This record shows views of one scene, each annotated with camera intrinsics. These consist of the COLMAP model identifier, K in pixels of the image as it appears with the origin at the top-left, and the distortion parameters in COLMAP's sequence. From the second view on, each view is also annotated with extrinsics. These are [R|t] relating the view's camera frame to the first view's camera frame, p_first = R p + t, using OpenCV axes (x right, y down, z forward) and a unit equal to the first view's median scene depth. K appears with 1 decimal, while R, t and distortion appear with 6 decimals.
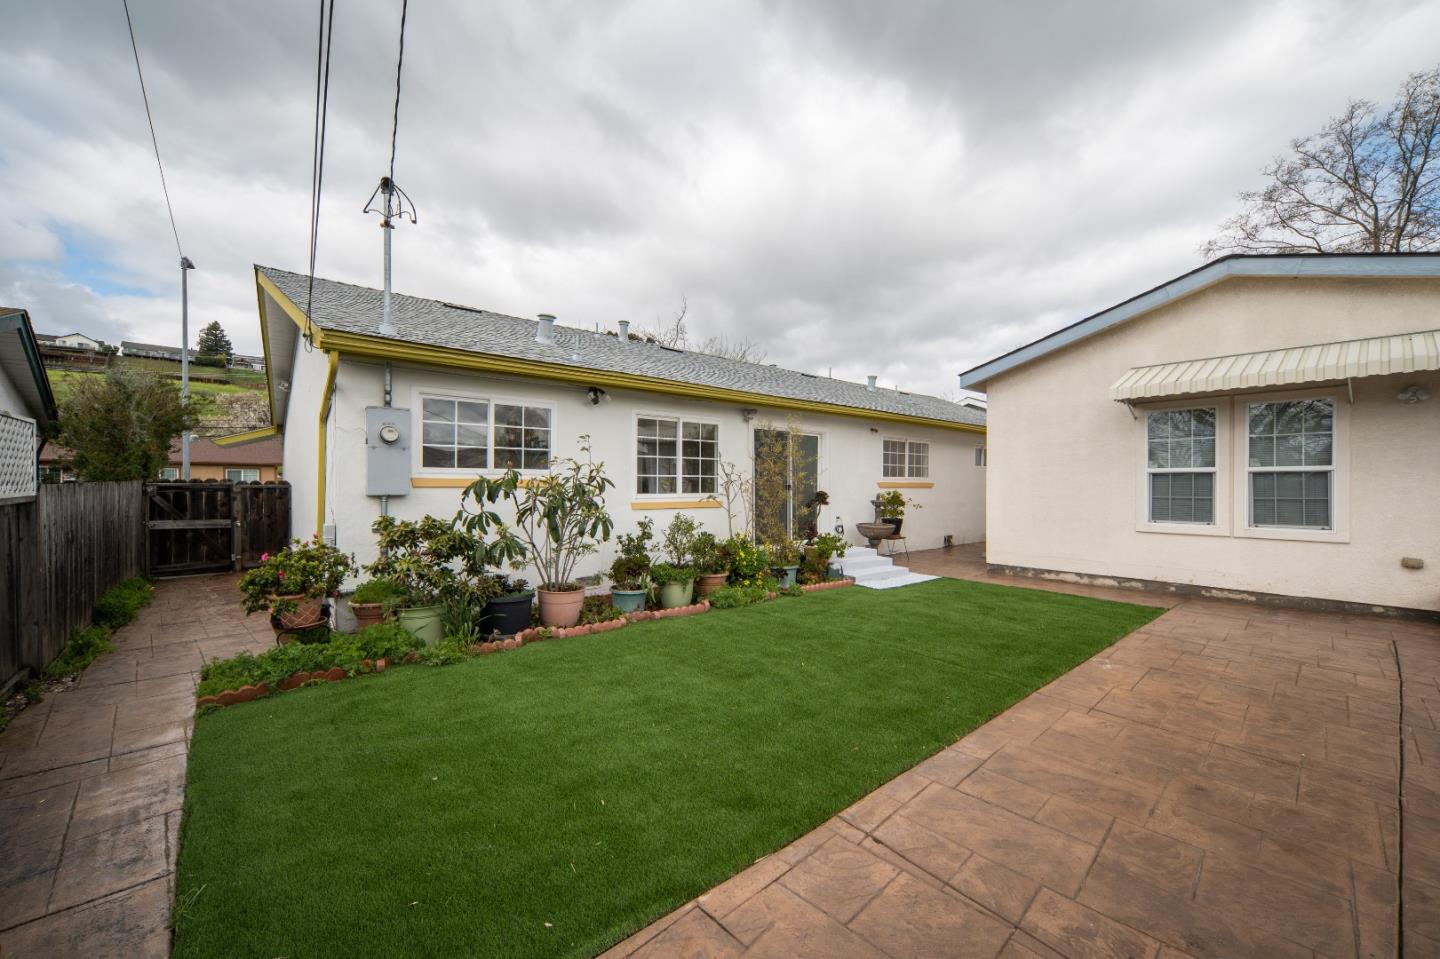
lens RADIAL K [[558.7, 0, 727.1], [0, 558.7, 489.2], [0, 0, 1]] dist [-0.008440, -0.000132]
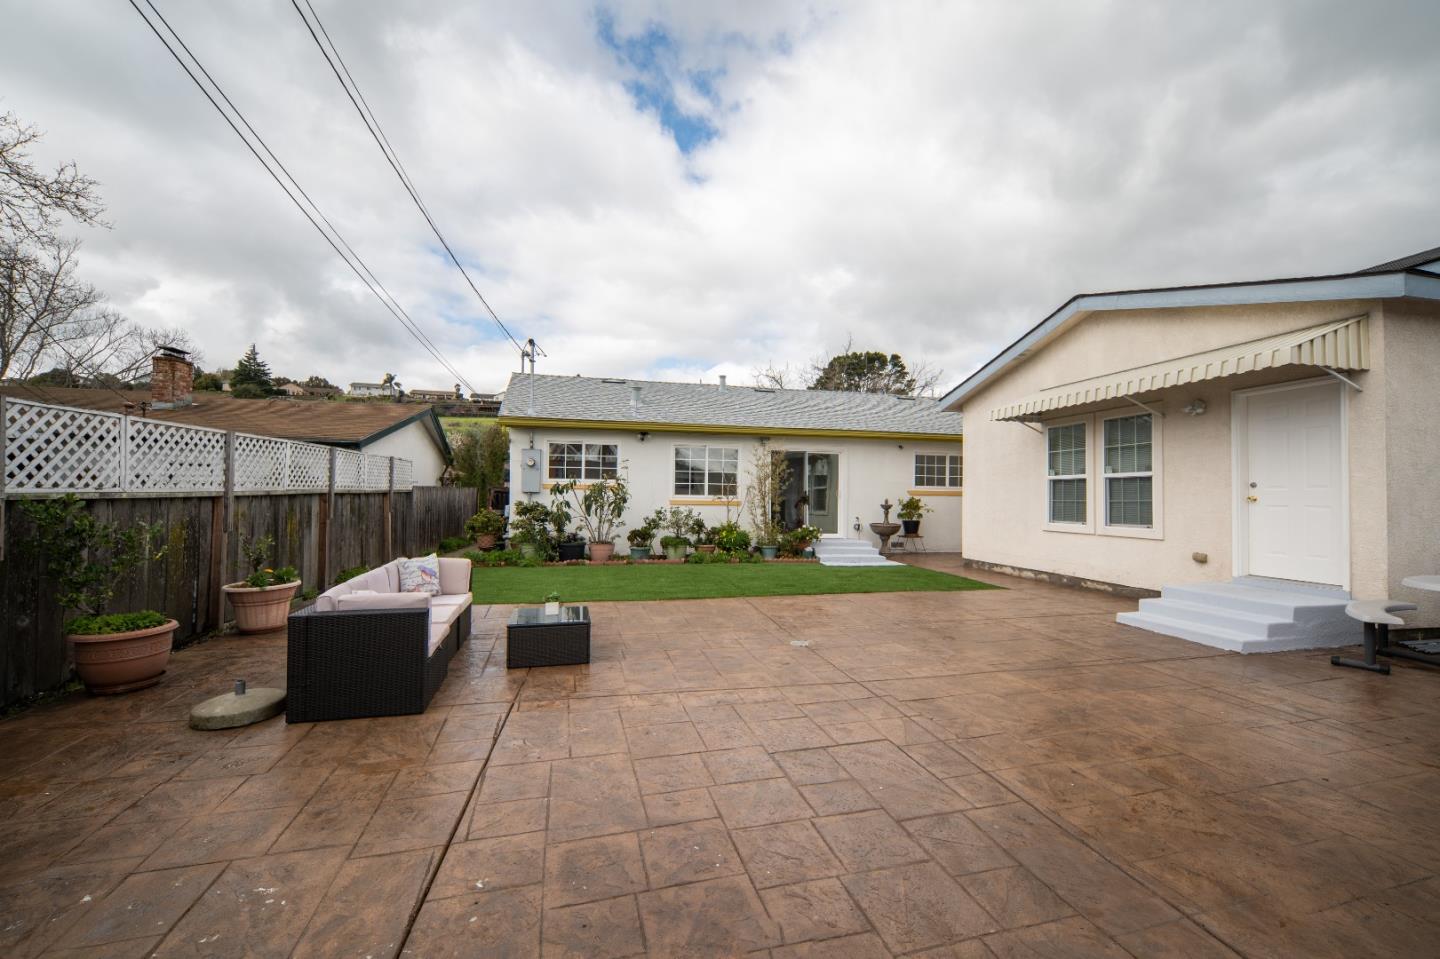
lens RADIAL K [[558.7, 0, 718.9], [0, 558.7, 492.1], [0, 0, 1]] dist [-0.008440, -0.000132]
pose [[0.882660, 0.004328, -0.469992, 0.725123], [-0.014760, 0.999720, -0.018513, 0.028967], [0.469781, 0.023278, 0.882476, -0.365564]]
